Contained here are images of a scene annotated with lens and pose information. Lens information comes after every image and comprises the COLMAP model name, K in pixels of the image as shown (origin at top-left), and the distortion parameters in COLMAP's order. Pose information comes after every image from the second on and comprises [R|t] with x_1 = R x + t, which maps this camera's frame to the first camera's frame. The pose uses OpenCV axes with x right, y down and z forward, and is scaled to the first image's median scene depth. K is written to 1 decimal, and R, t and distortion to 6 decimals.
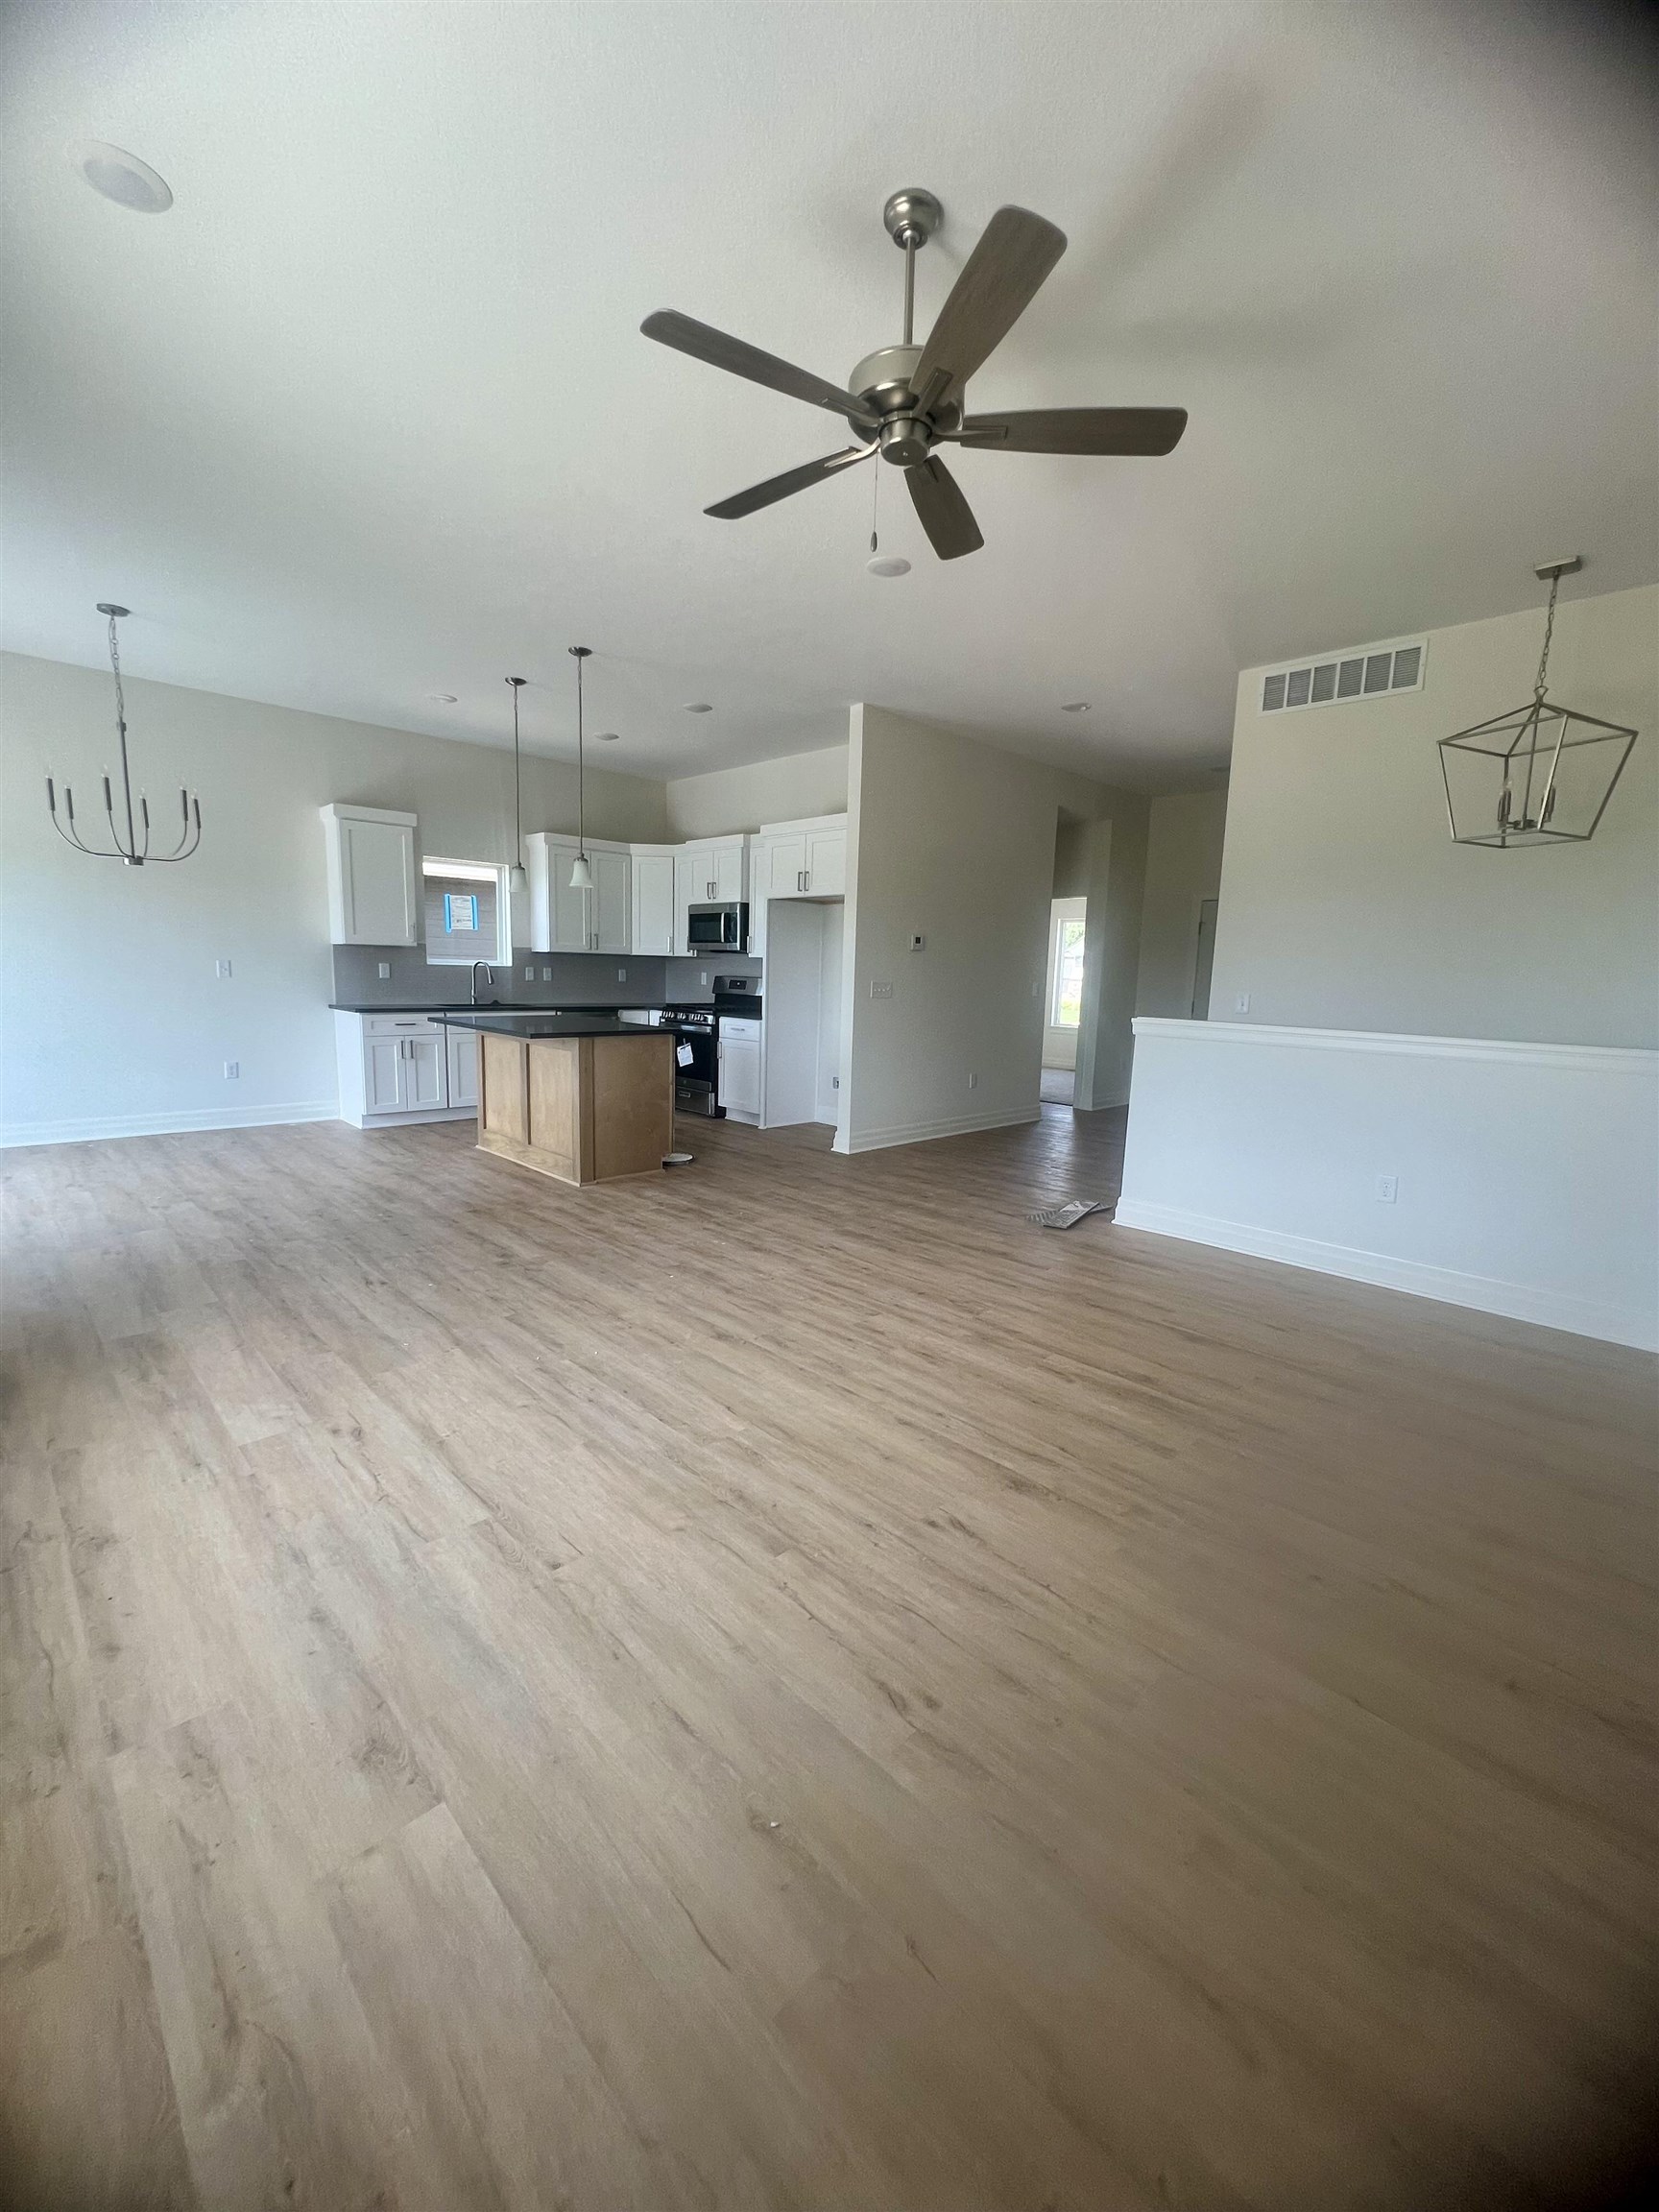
lens RADIAL K [[891.3, 0, 834.2], [0, 891.3, 1103.8], [0, 0, 1]] dist [-0.002279, -0.000043]
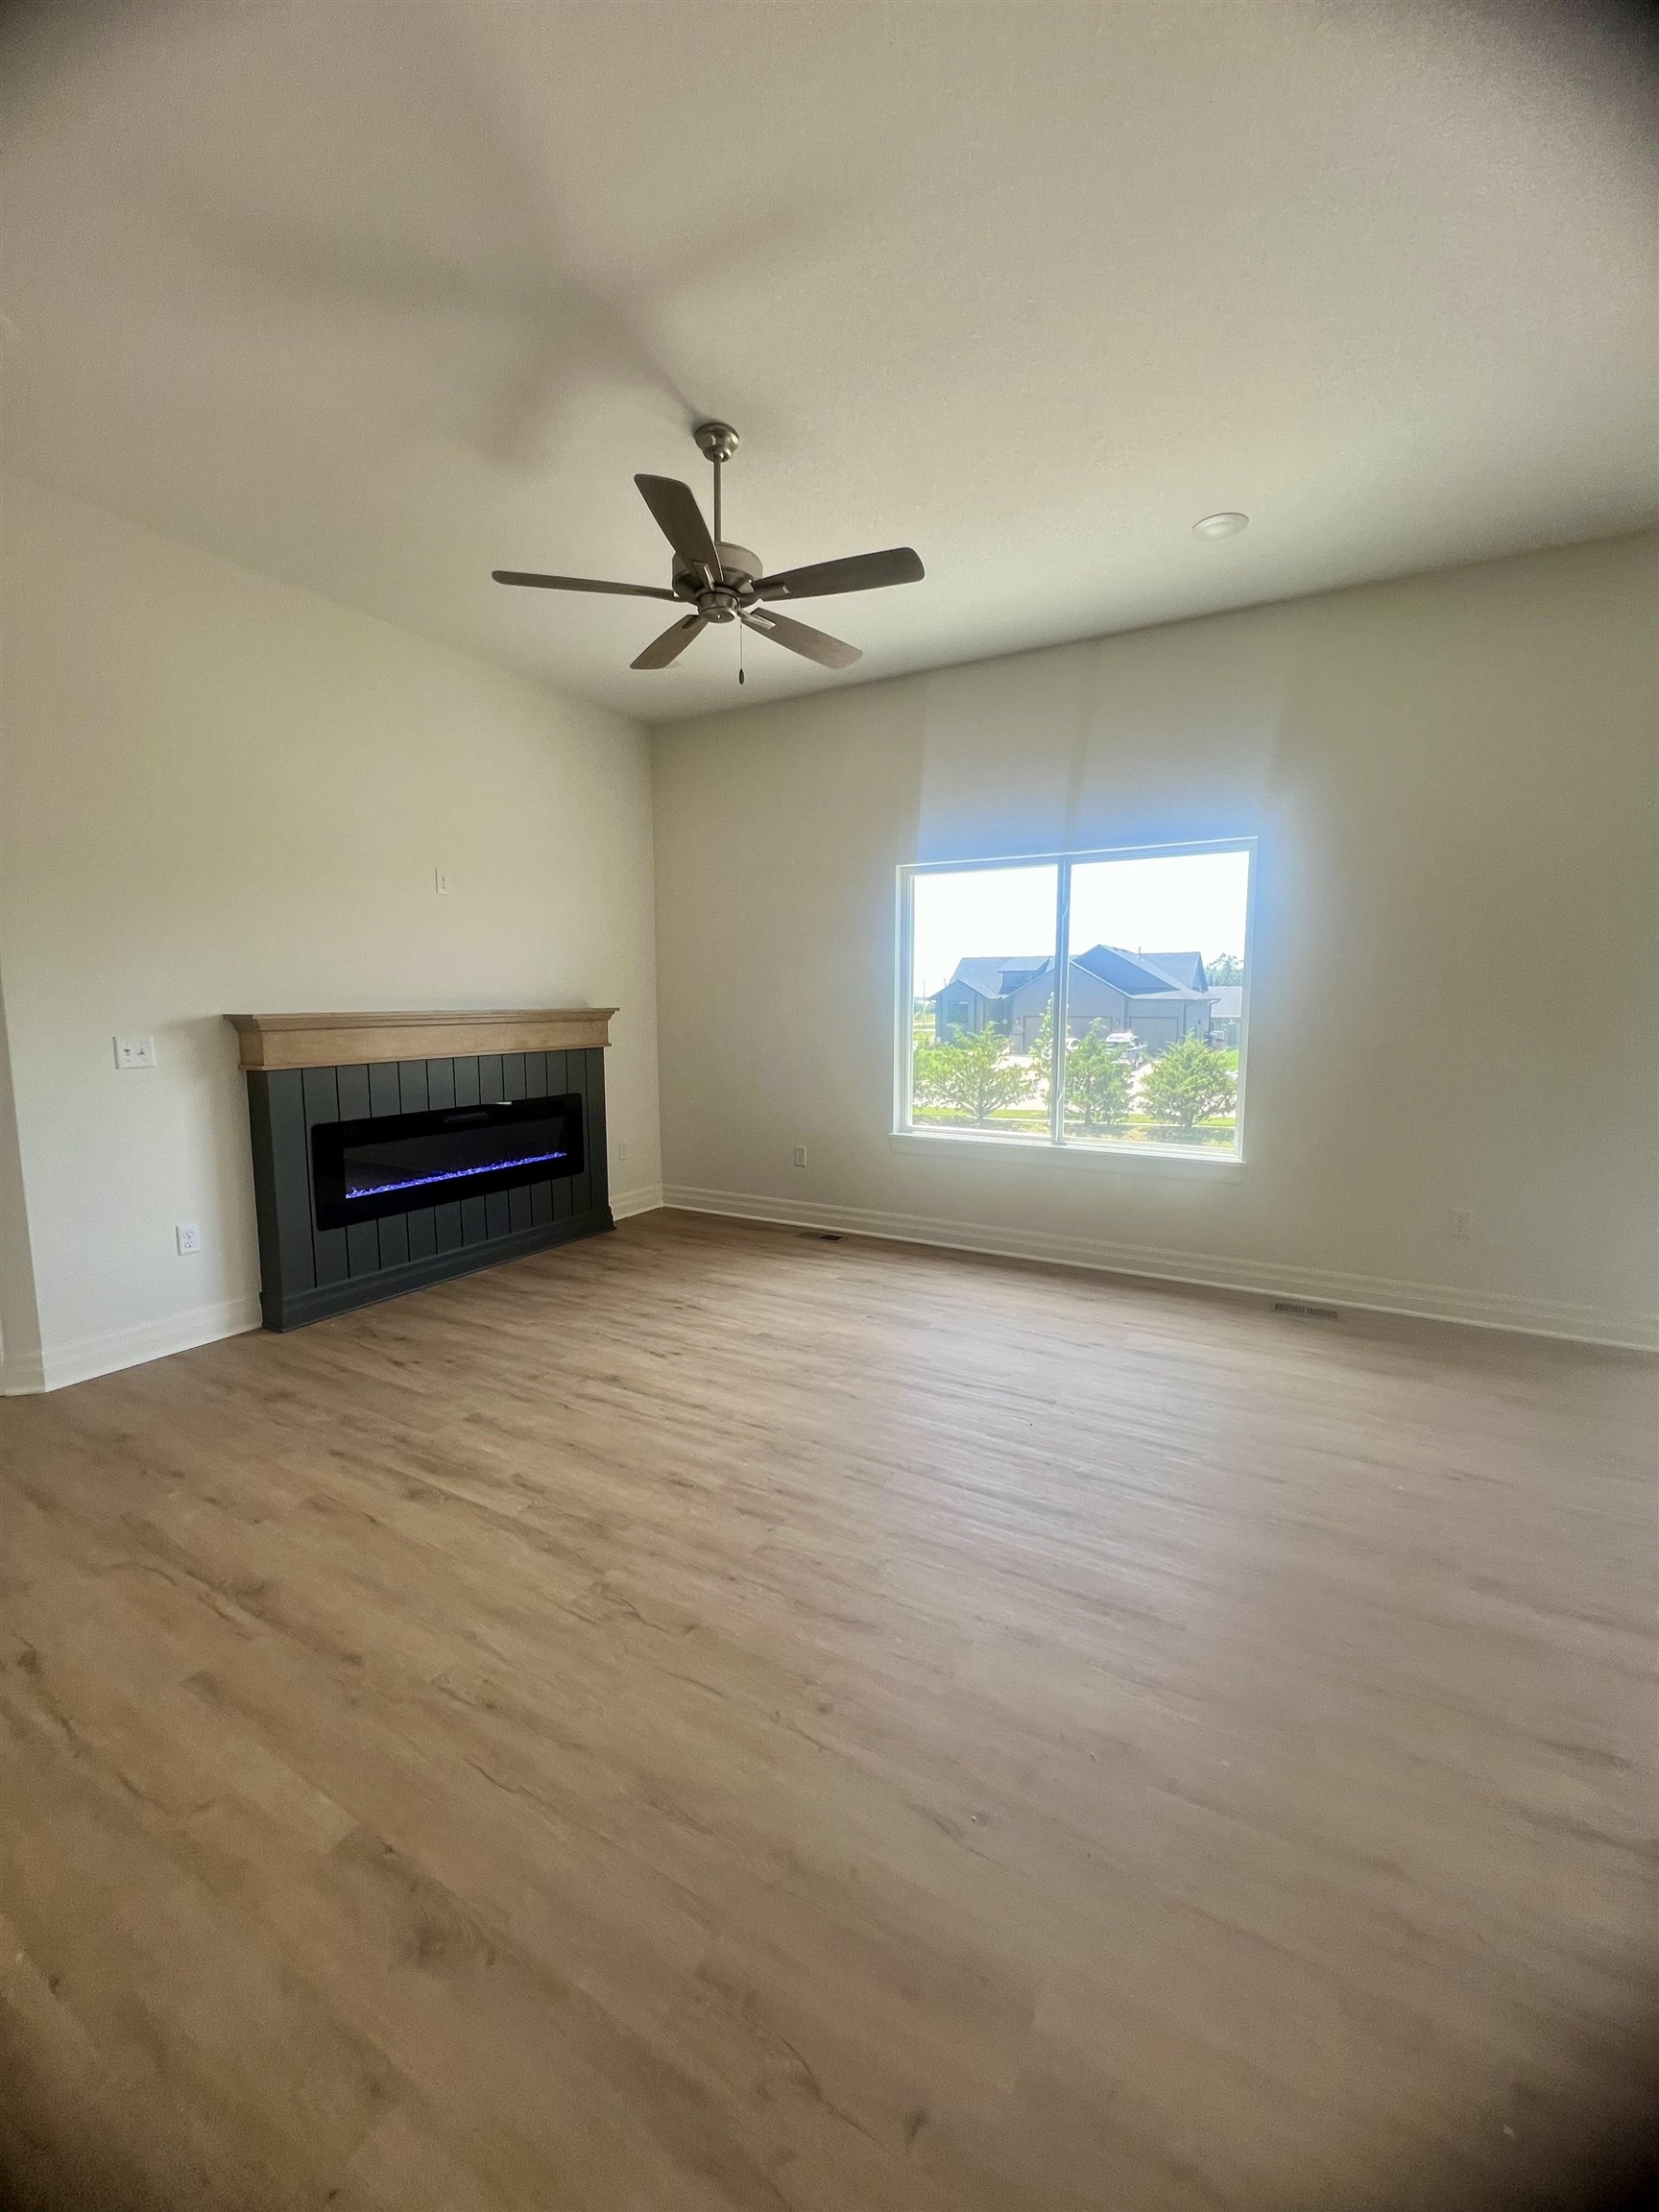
lens RADIAL K [[891.3, 0, 835.7], [0, 891.3, 1109.3], [0, 0, 1]] dist [0.000976, -0.000010]
pose [[-0.961799, 0.005335, -0.273704, 0.120922], [-0.067767, 0.964052, 0.256927, -0.174739], [0.265236, 0.265661, -0.926863, 1.092719]]
